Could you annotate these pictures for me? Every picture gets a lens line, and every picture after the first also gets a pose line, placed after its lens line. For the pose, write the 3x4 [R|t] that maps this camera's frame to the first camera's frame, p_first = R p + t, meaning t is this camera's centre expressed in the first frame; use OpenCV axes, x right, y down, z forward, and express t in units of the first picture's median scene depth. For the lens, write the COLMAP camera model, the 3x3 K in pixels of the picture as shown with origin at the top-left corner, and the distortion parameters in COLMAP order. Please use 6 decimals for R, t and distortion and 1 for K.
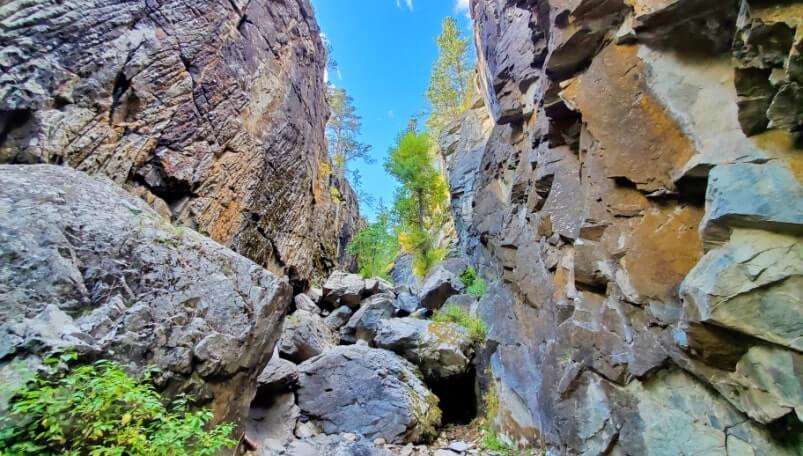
lens RADIAL K [[310.0, 0, 398.9], [0, 310.0, 232.5], [0, 0, 1]] dist [0.001985, -0.011007]
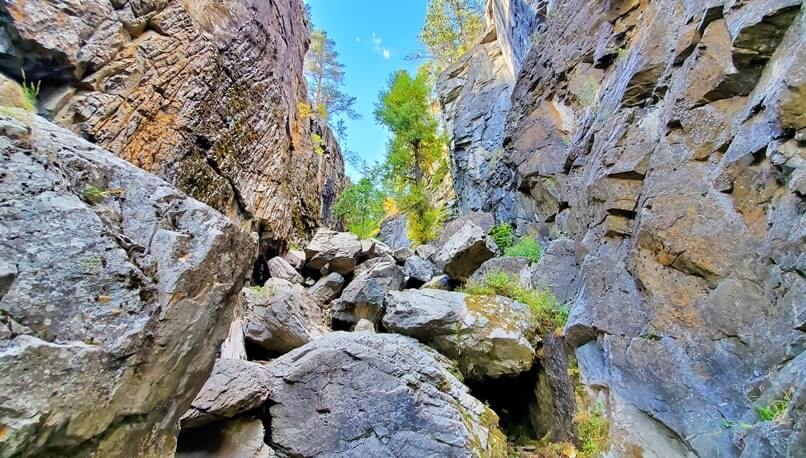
lens RADIAL K [[311.2, 0, 400.4], [0, 311.2, 233.5], [0, 0, 1]] dist [0.001985, -0.011007]
pose [[0.997773, 0.009077, 0.066079, -0.075697], [-0.015999, 0.994343, 0.105003, 0.064645], [-0.064752, -0.105827, 0.992274, 0.269546]]
